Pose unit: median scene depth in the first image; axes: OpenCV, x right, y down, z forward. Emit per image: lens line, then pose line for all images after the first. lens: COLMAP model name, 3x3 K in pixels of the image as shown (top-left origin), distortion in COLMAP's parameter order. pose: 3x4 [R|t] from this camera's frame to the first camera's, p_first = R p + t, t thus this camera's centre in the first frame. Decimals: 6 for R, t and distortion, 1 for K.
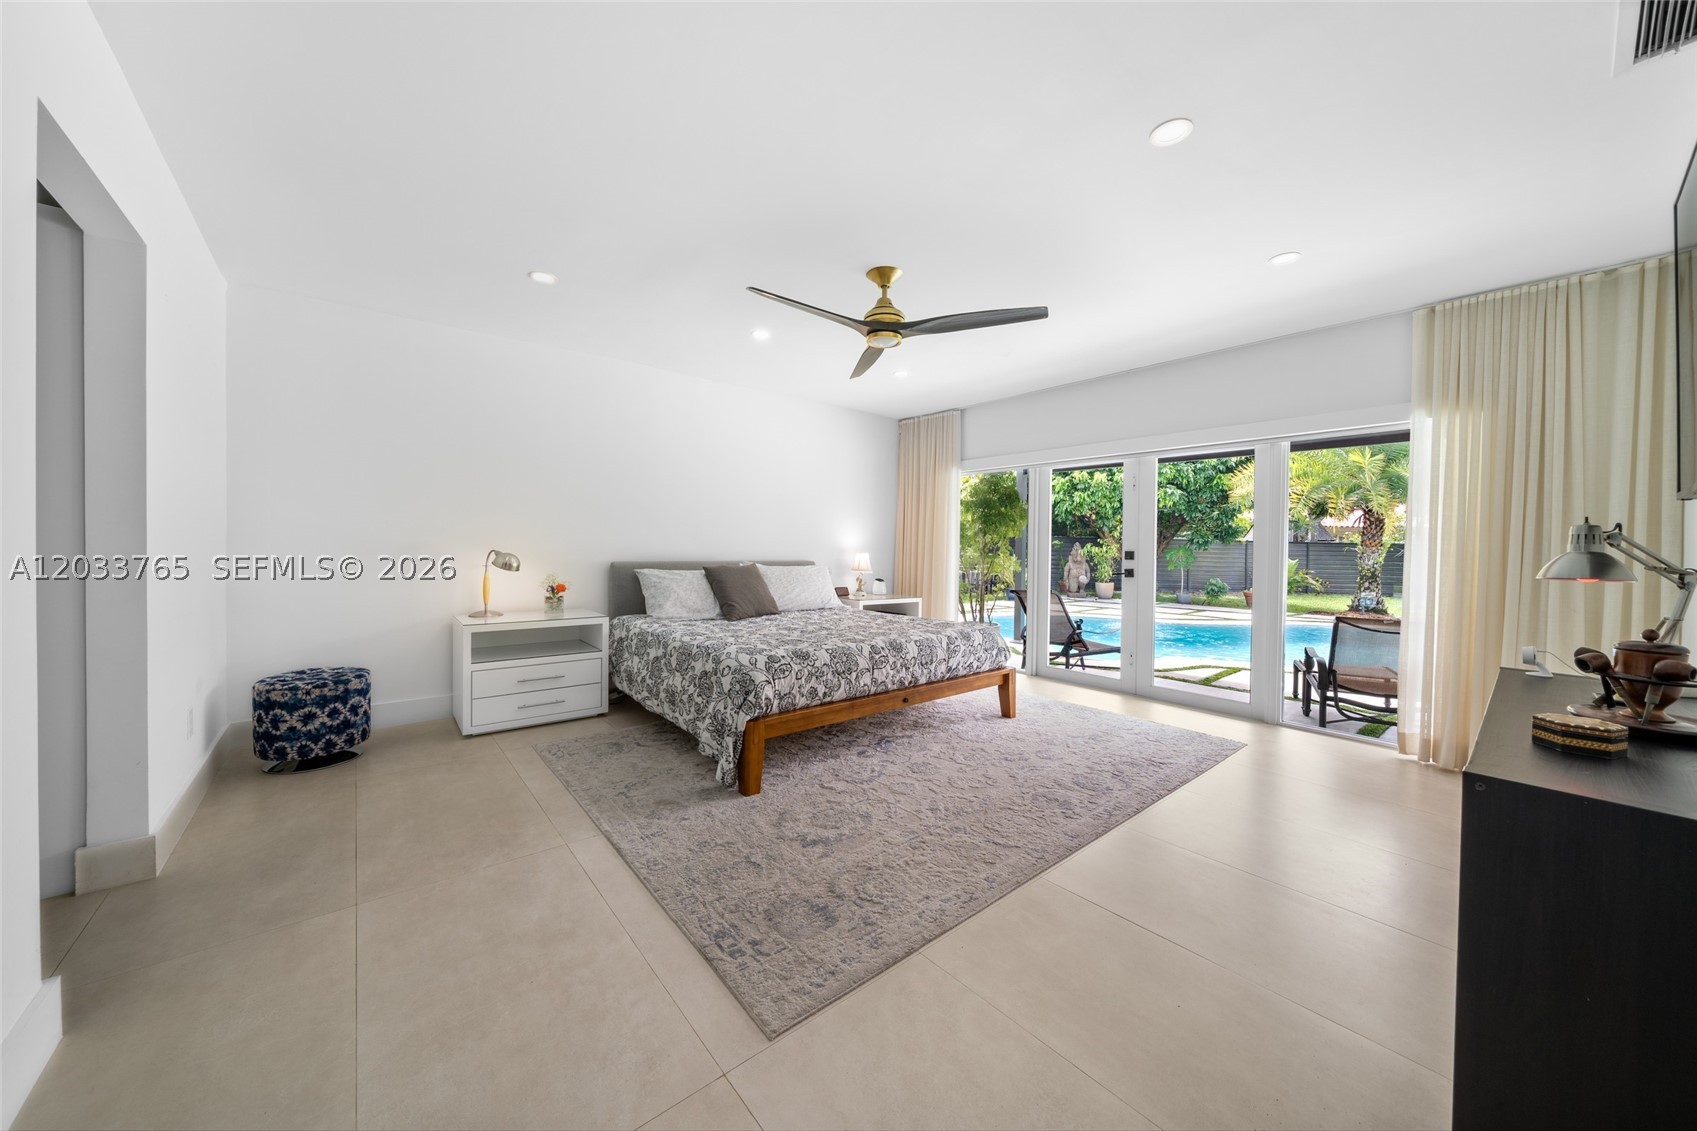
lens RADIAL K [[593.0, 0, 849.4], [0, 593.0, 558.7], [0, 0, 1]] dist [0.000007, -0.000075]
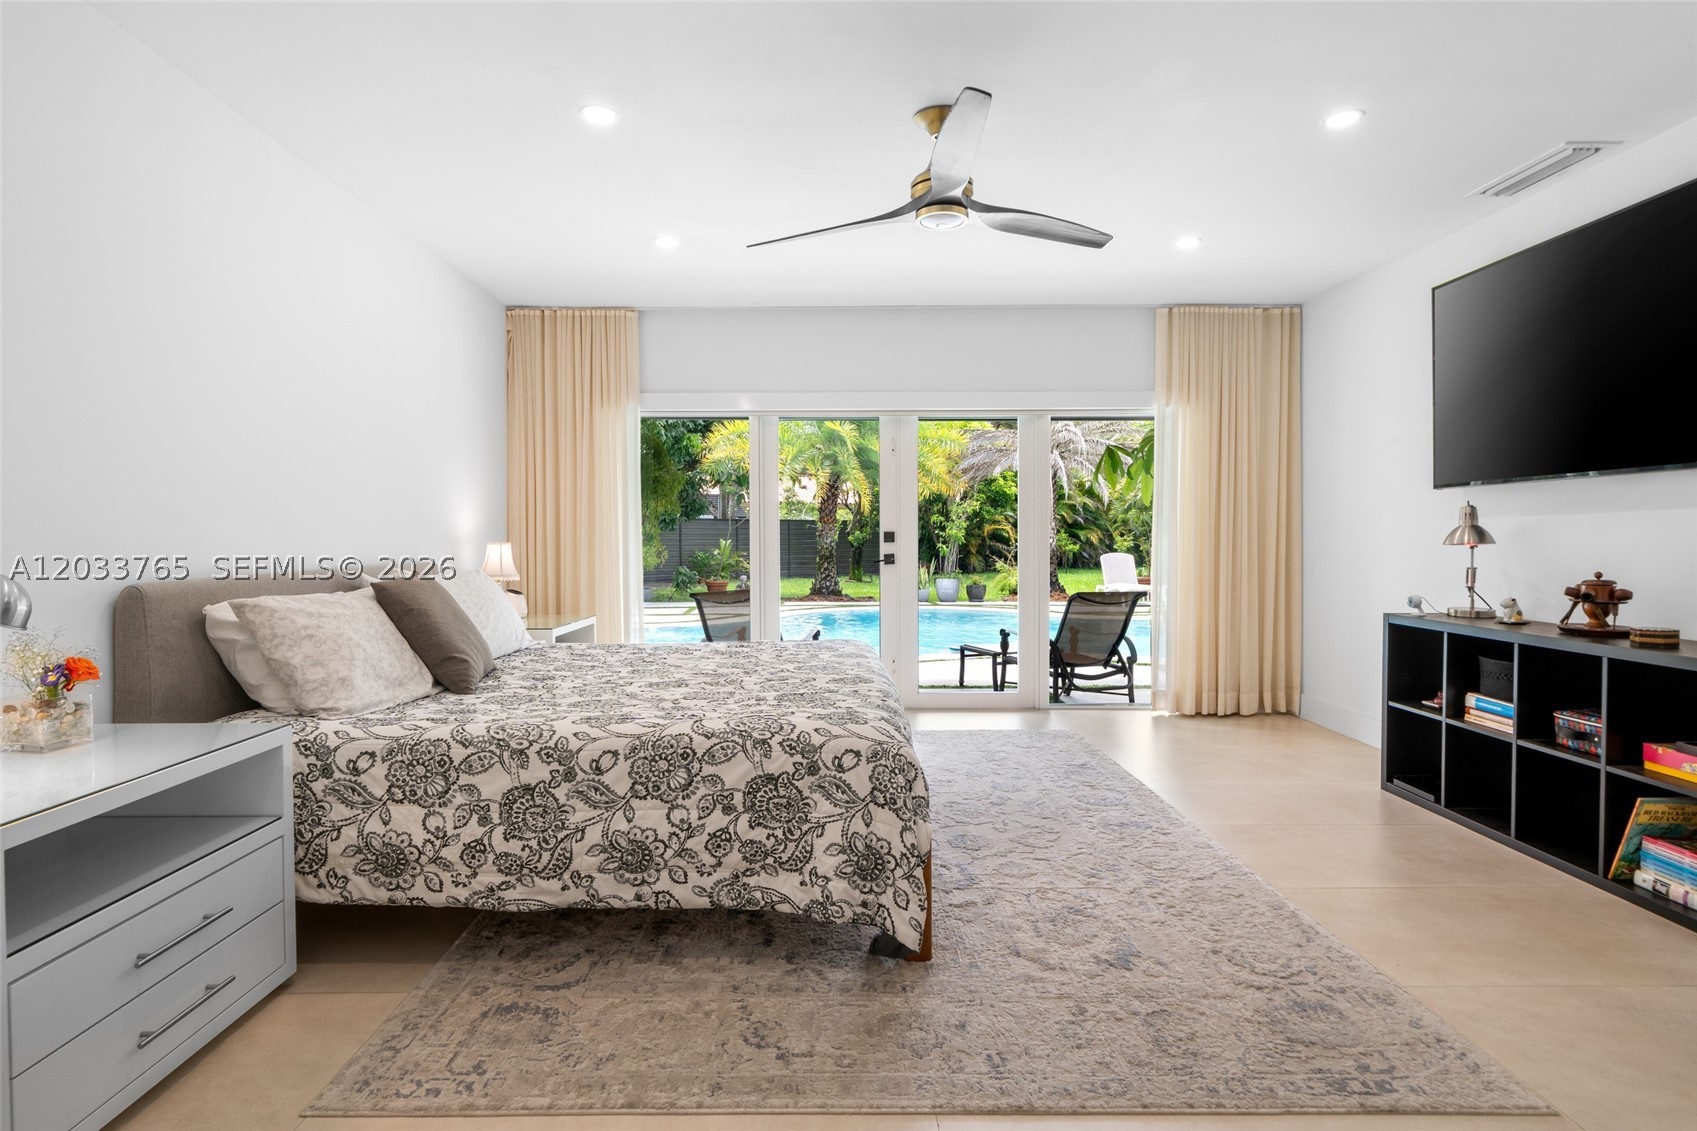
lens RADIAL K [[889.1, 0, 847.6], [0, 889.1, 557.3], [0, 0, 1]] dist [0.003516, 0.000906]
pose [[0.629766, -0.040613, 0.775723, -0.701917], [0.031486, 0.999146, 0.026749, -0.016578], [-0.776147, 0.007579, 0.630507, 0.401847]]
